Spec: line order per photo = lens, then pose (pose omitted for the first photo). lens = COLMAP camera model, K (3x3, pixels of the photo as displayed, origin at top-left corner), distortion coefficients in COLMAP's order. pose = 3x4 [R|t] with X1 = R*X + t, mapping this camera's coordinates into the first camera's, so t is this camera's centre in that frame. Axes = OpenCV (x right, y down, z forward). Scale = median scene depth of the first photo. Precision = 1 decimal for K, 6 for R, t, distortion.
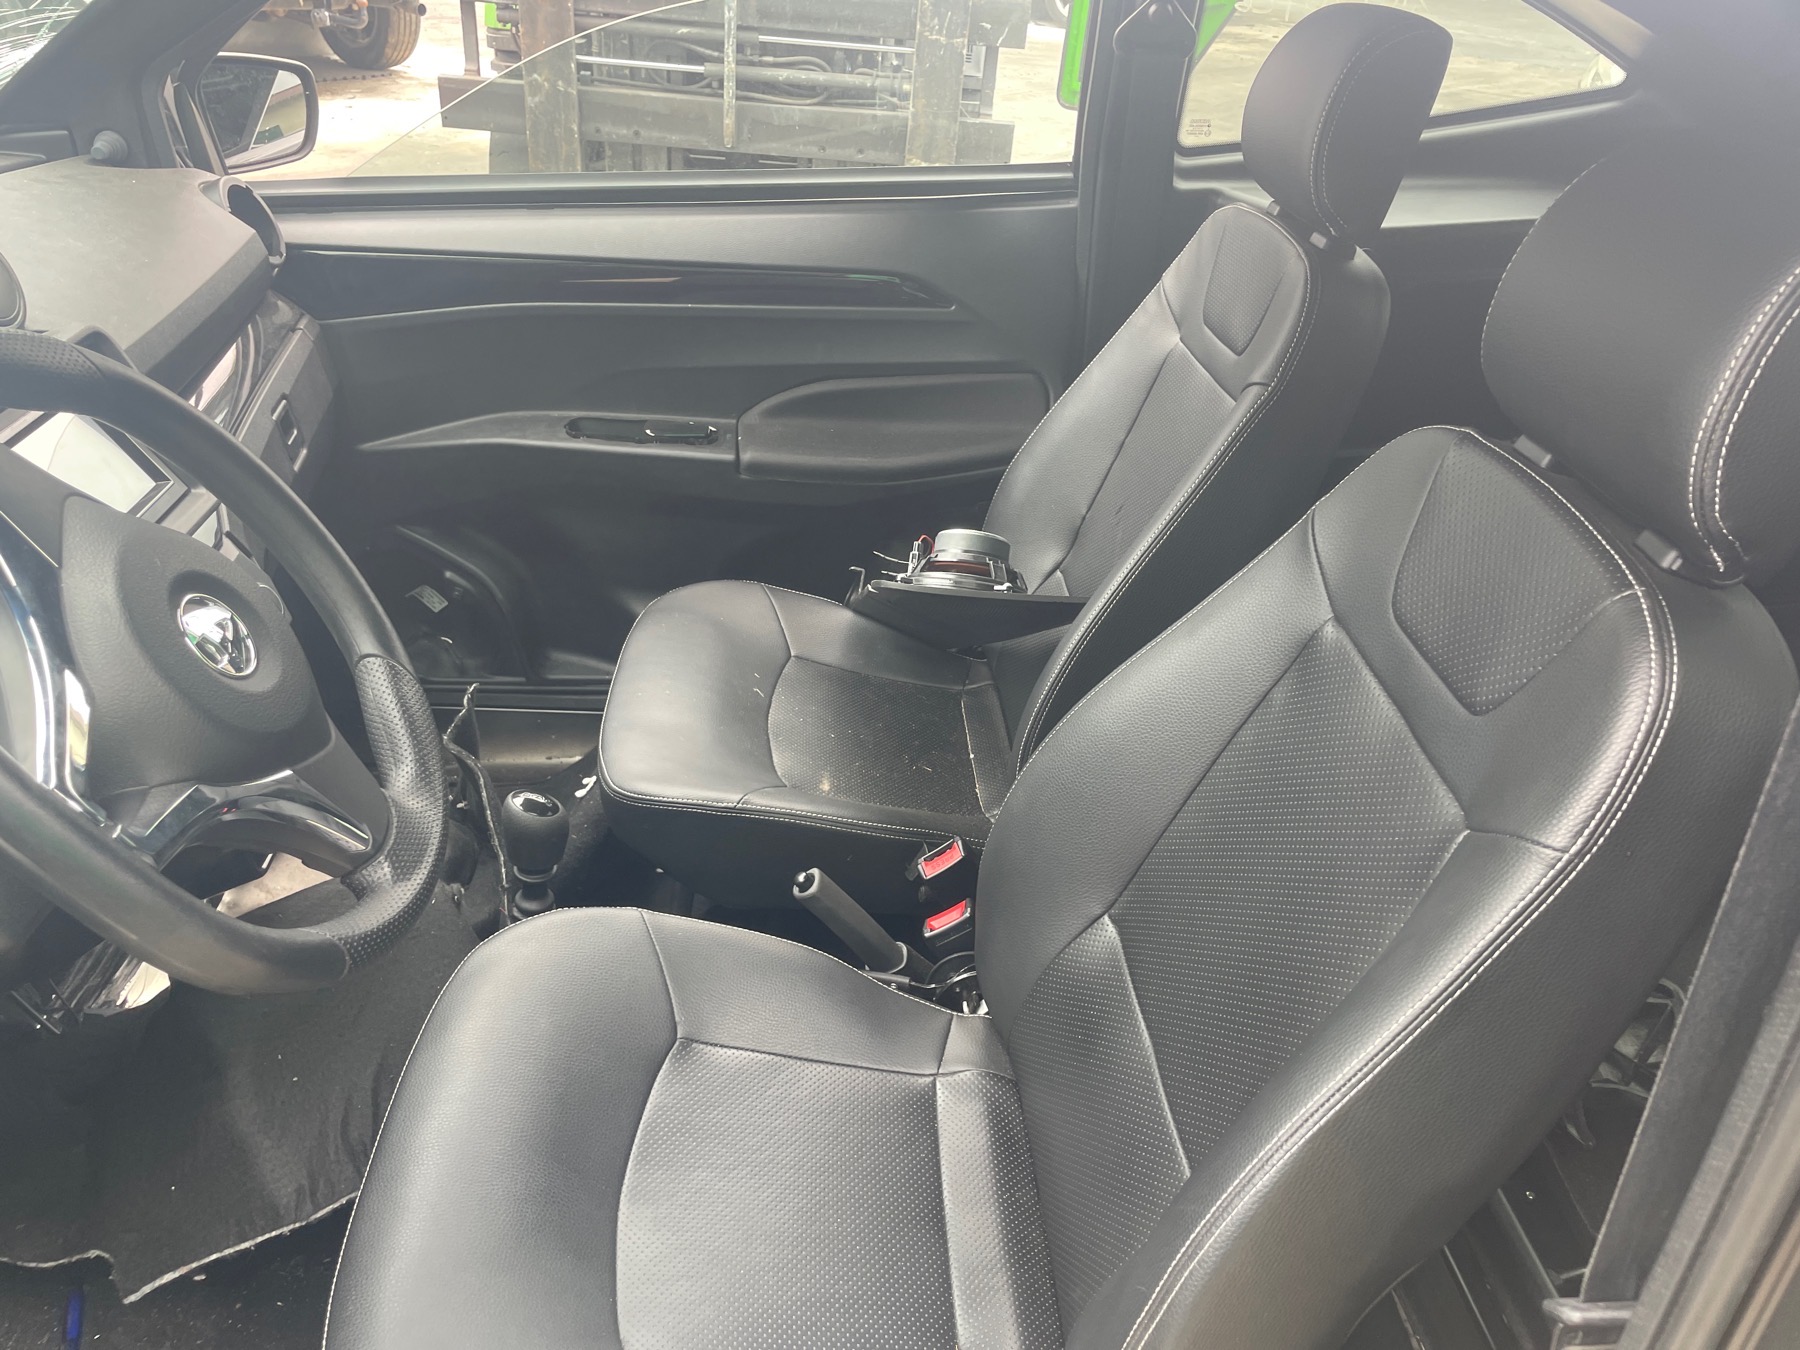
lens RADIAL K [[1366.5, 0, 883.3], [0, 1366.5, 663.8], [0, 0, 1]] dist [0.080275, -0.108766]
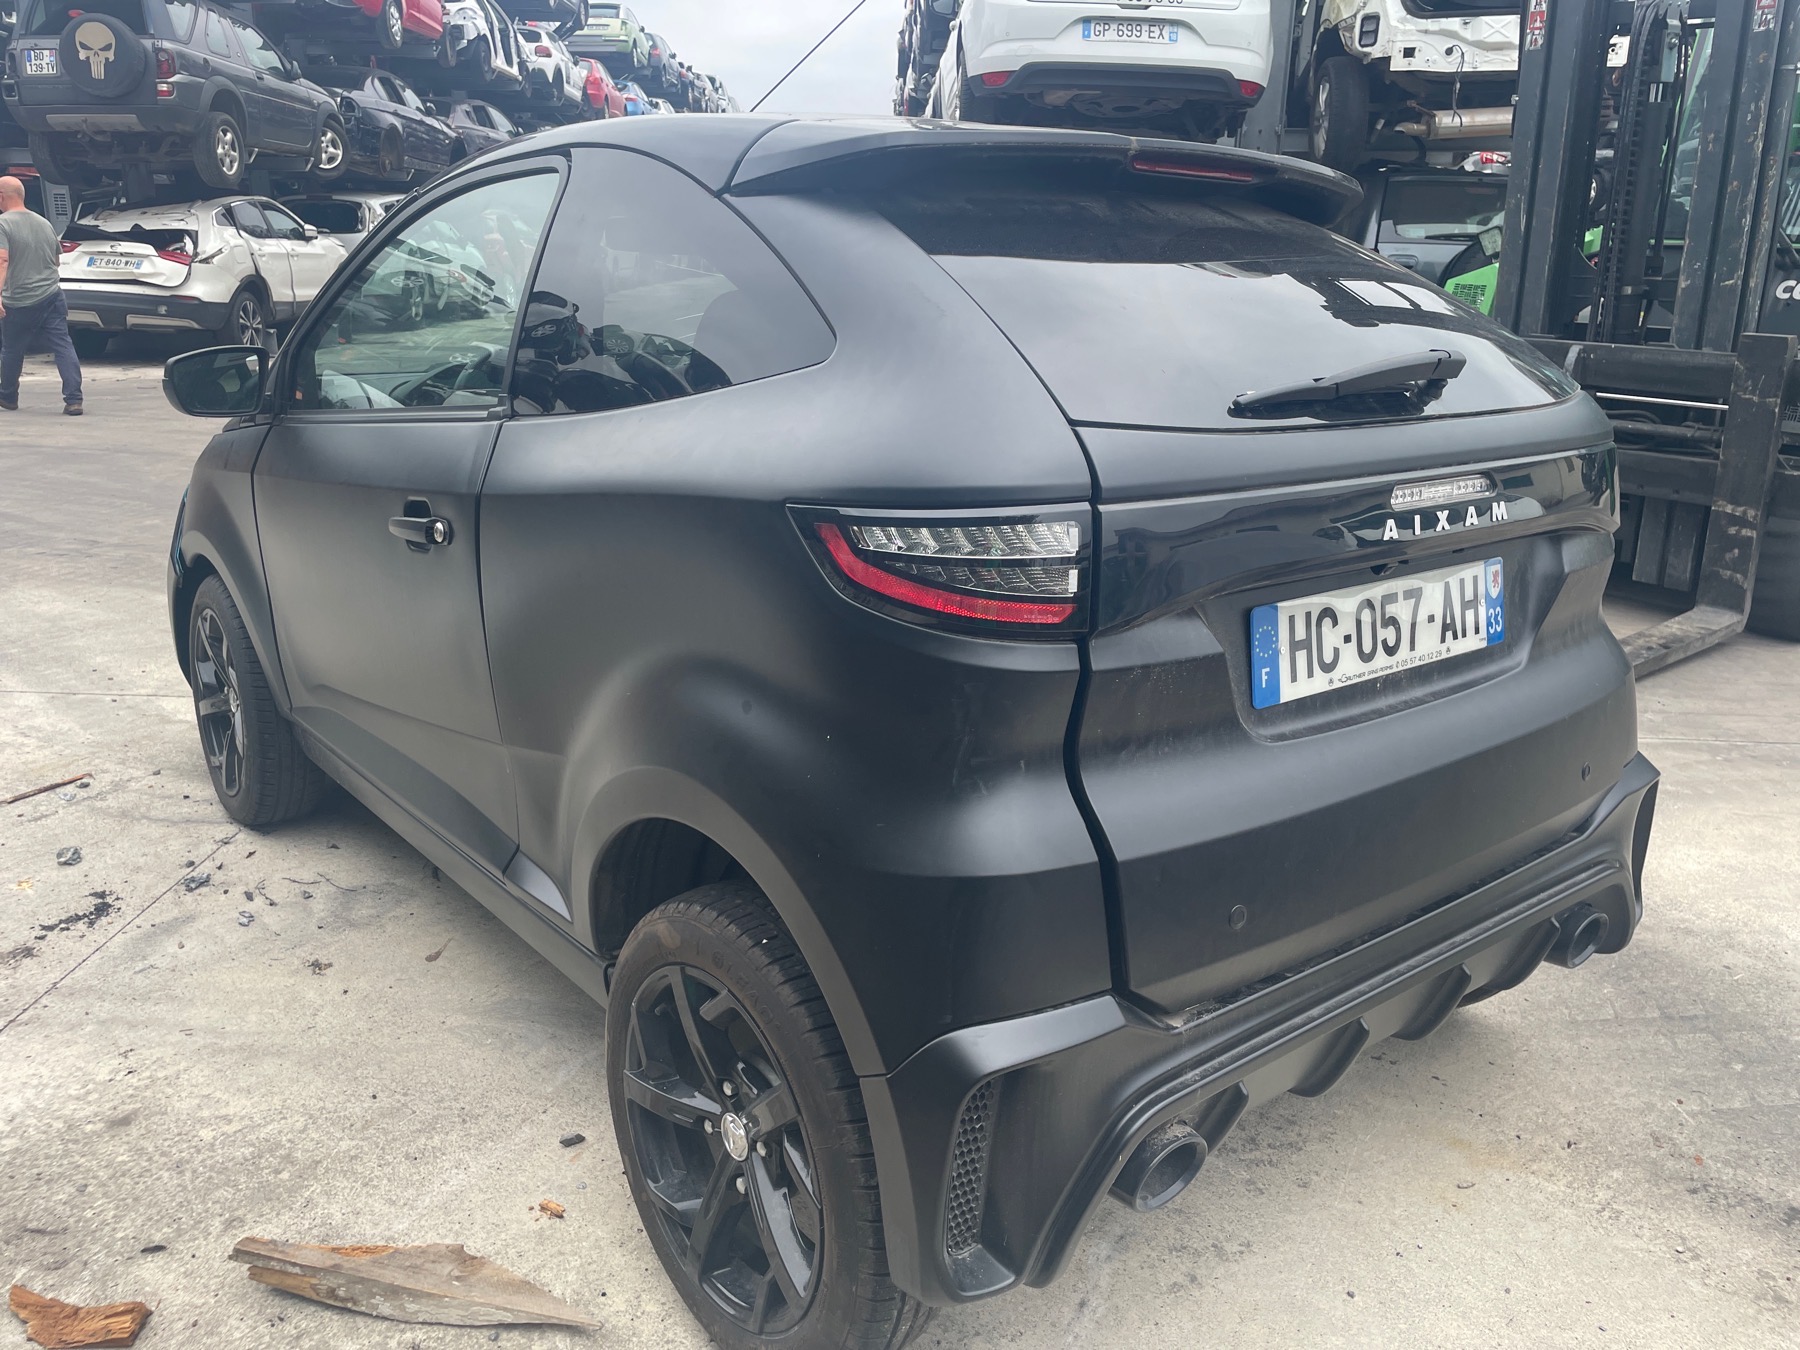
lens RADIAL K [[1366.5, 0, 906.4], [0, 1366.5, 656.9], [0, 0, 1]] dist [0.080275, -0.108766]
pose [[0.588266, 0.174755, -0.789559, 1.348637], [-0.388101, 0.917590, -0.086065, 0.212532], [0.709451, 0.357058, 0.607610, -0.148614]]
